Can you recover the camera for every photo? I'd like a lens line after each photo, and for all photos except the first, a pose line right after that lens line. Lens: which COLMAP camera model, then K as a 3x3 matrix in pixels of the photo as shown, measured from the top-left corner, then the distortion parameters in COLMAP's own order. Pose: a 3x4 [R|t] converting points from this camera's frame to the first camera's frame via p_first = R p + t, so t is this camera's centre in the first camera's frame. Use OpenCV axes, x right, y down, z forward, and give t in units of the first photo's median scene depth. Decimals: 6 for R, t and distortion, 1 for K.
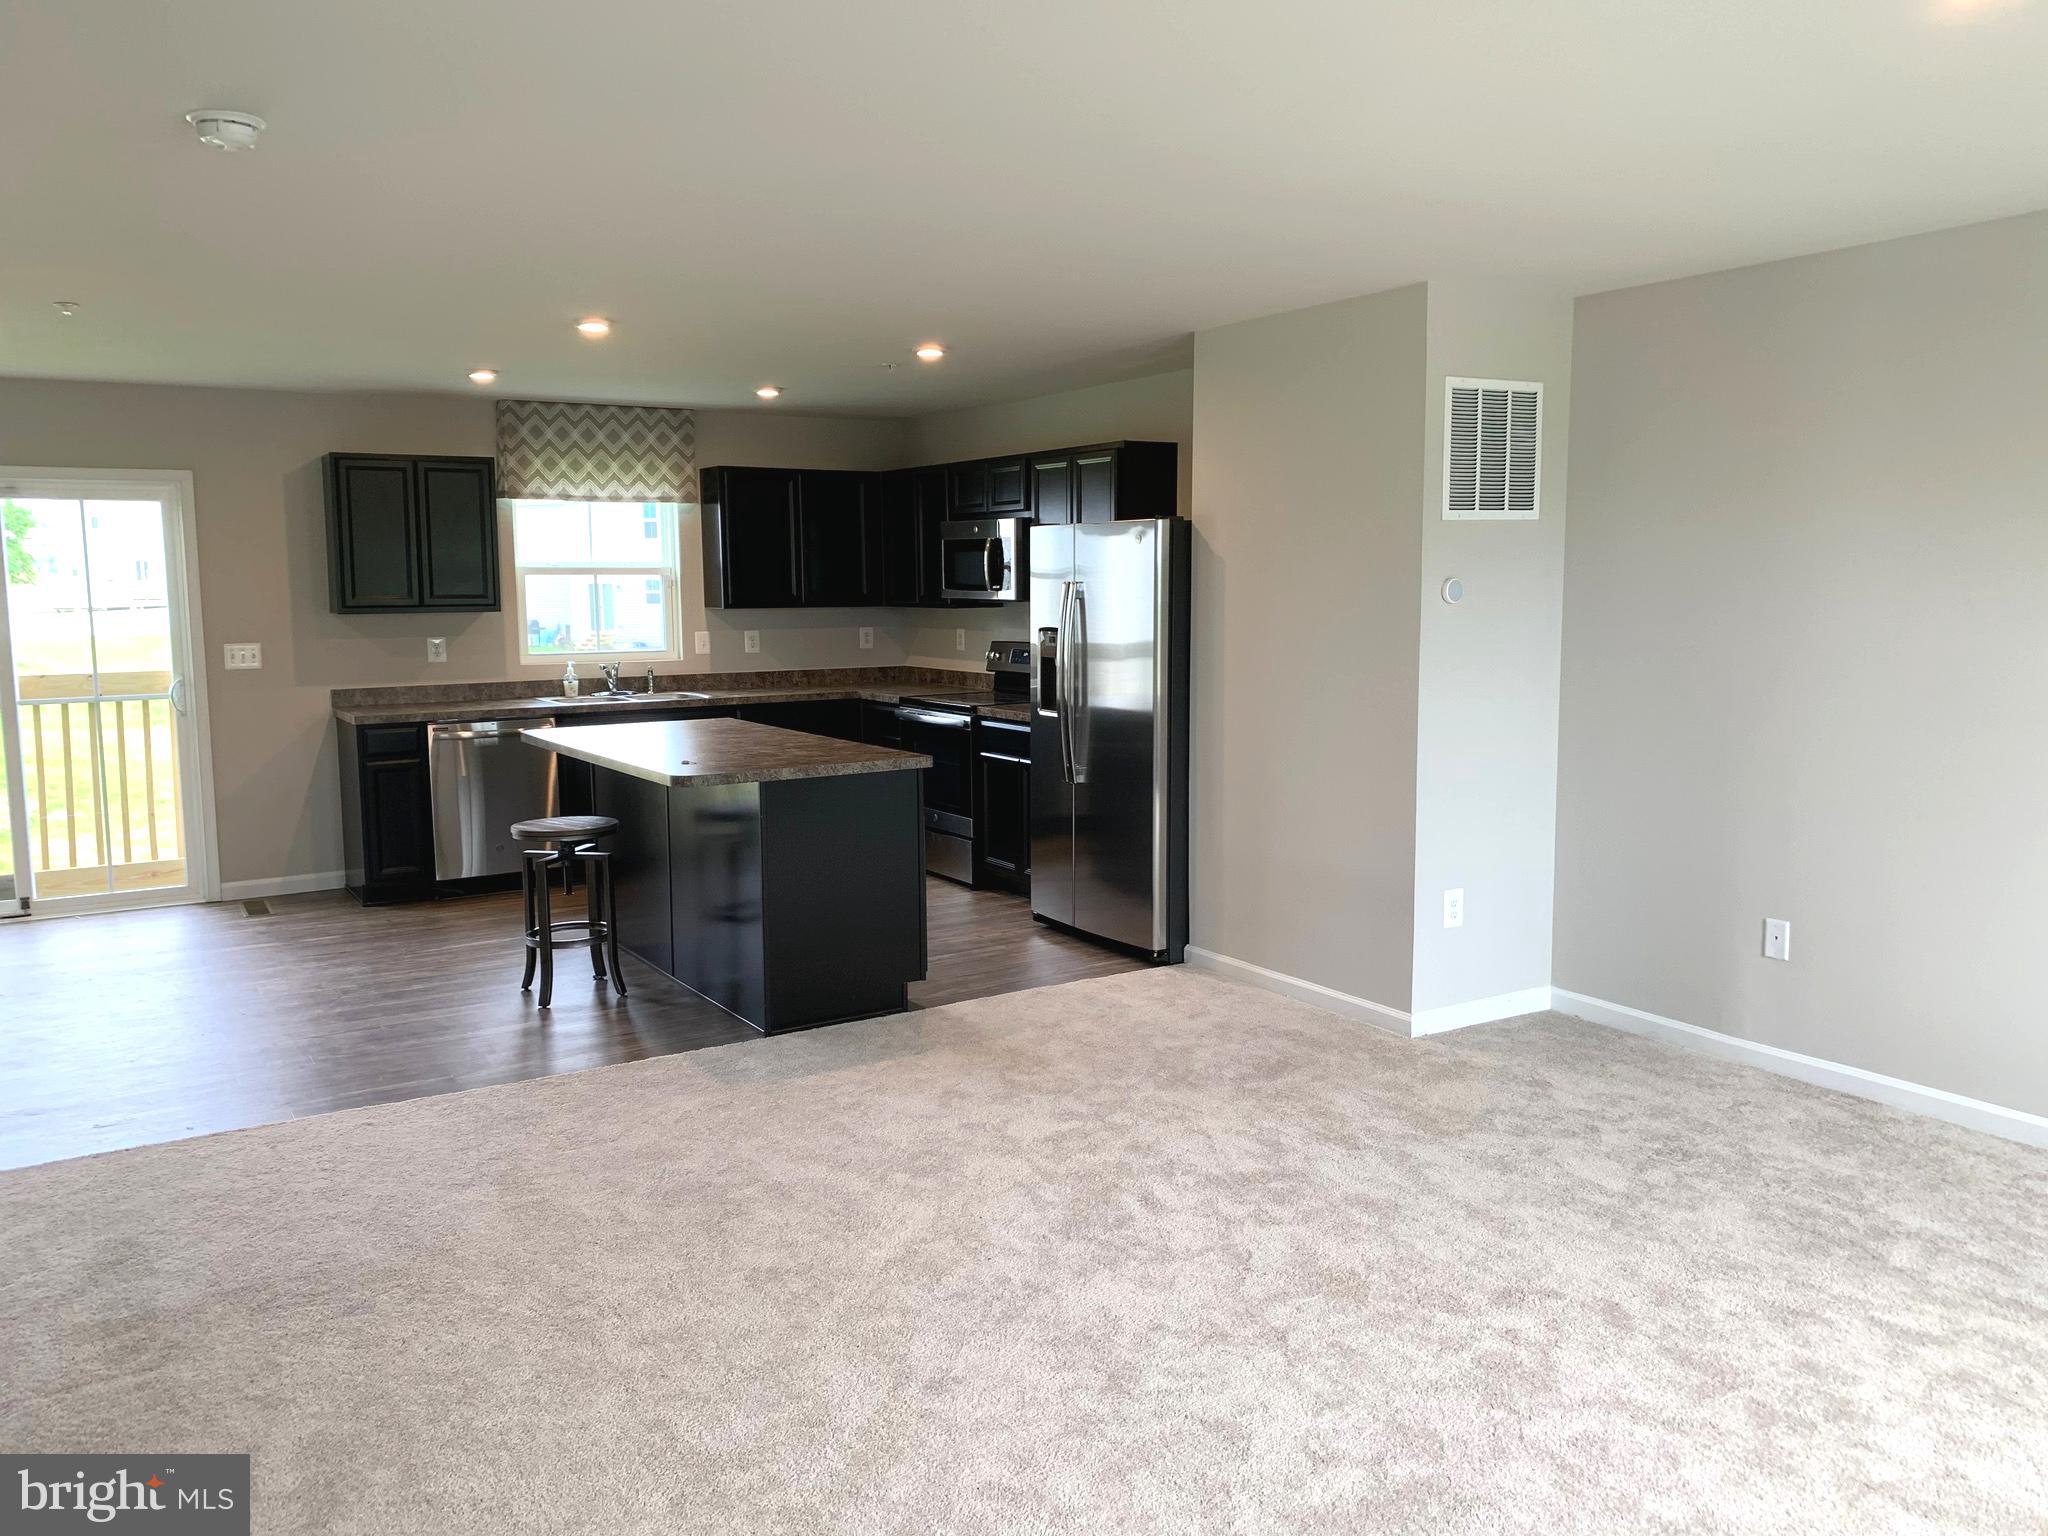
lens RADIAL K [[1573.7, 0, 1026.4], [0, 1573.7, 769.5], [0, 0, 1]] dist [0.036078, -0.021024]
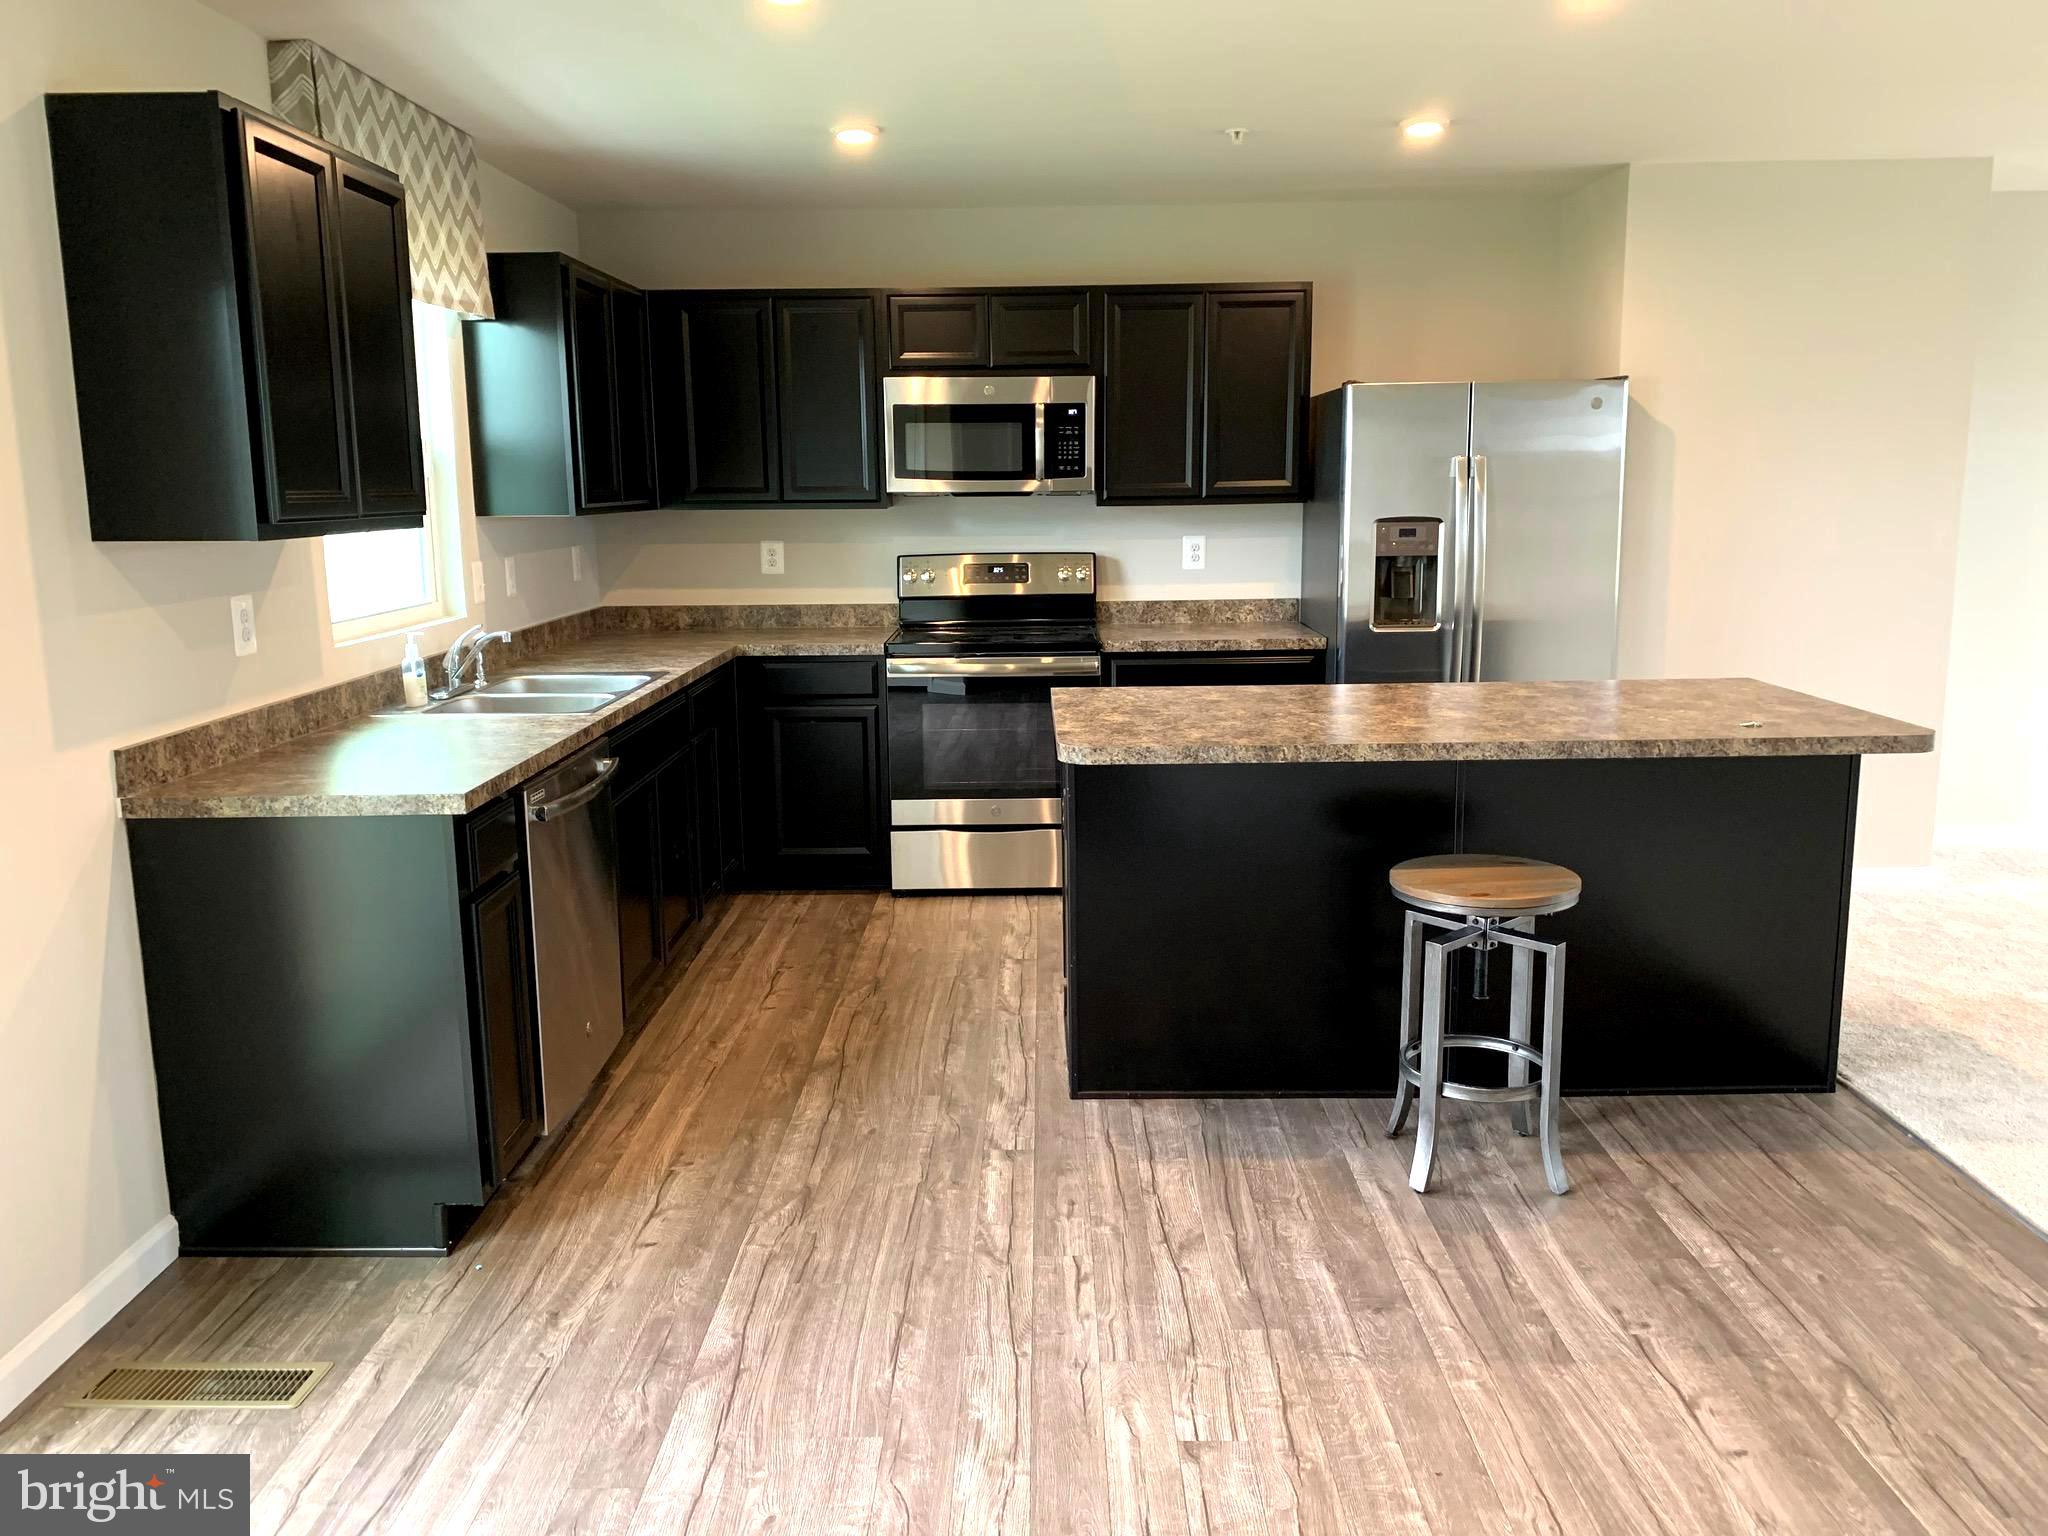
lens RADIAL K [[1573.7, 0, 1028.6], [0, 1573.7, 760.8], [0, 0, 1]] dist [0.036078, -0.021024]
pose [[0.533935, -0.145667, 0.832883, -0.619799], [0.098306, 0.989062, 0.109961, -0.065731], [-0.839791, 0.023166, 0.542415, 0.595280]]
